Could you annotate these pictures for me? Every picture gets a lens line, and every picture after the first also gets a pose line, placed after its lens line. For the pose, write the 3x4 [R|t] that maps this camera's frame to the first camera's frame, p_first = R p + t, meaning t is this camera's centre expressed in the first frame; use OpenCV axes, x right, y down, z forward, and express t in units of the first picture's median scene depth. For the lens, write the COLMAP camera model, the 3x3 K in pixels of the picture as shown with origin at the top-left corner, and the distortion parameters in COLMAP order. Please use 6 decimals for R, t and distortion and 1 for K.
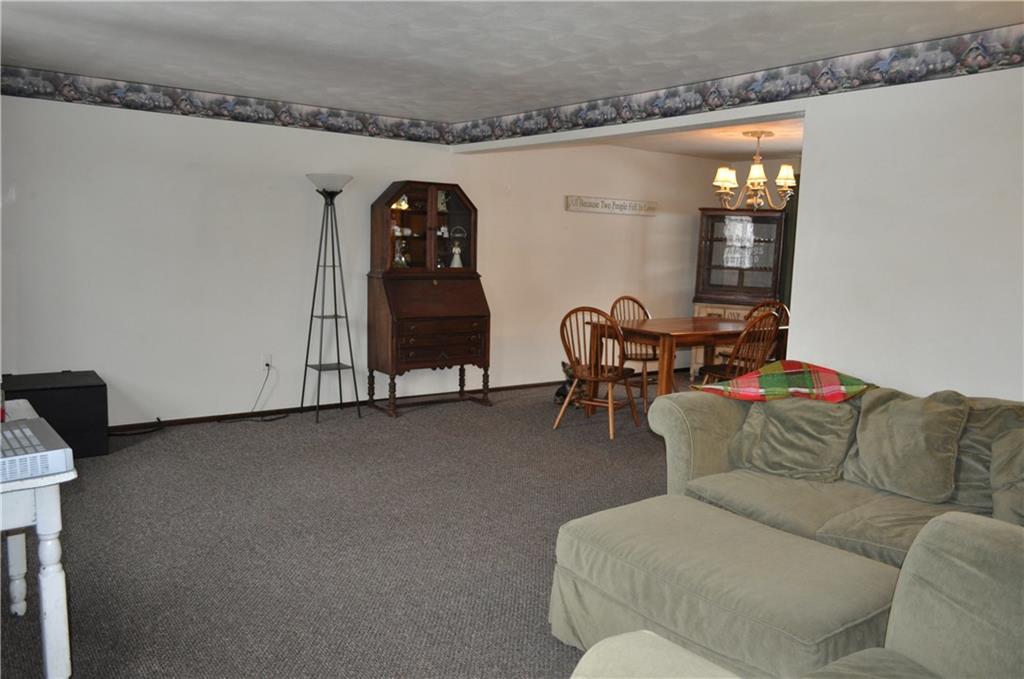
lens RADIAL K [[800.5, 0, 517.0], [0, 800.5, 342.4], [0, 0, 1]] dist [-0.001624, -0.001523]
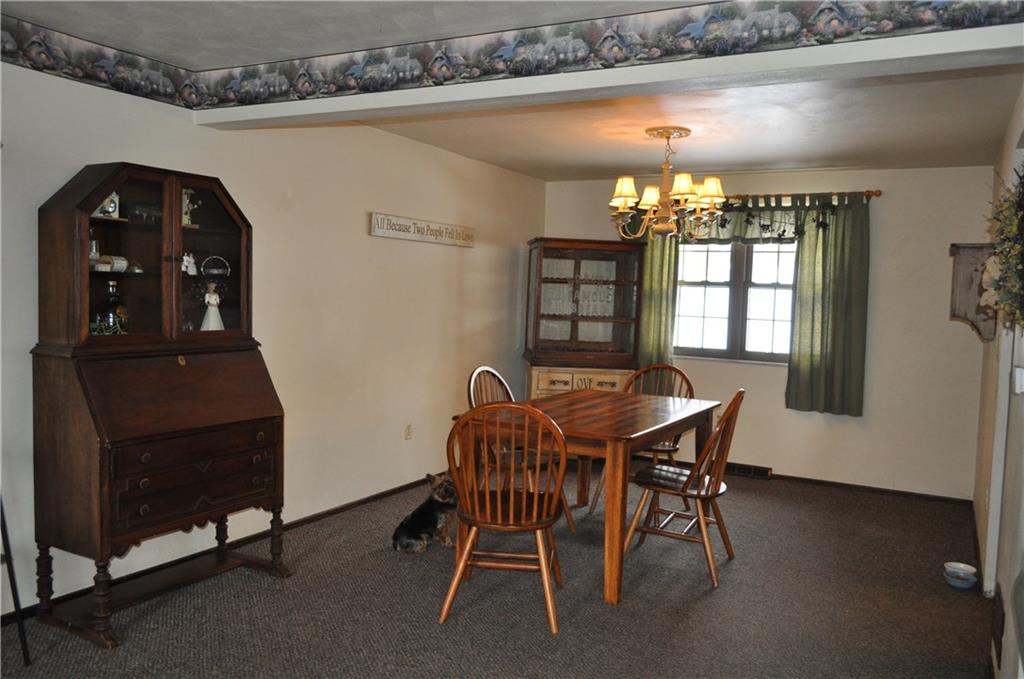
lens RADIAL K [[800.5, 0, 517.0], [0, 800.5, 342.4], [0, 0, 1]] dist [-0.001624, -0.001523]
pose [[0.909606, -0.027303, 0.414574, -0.117532], [0.046786, 0.998223, -0.036911, -0.056402], [-0.412830, 0.052971, 0.909267, 0.425676]]
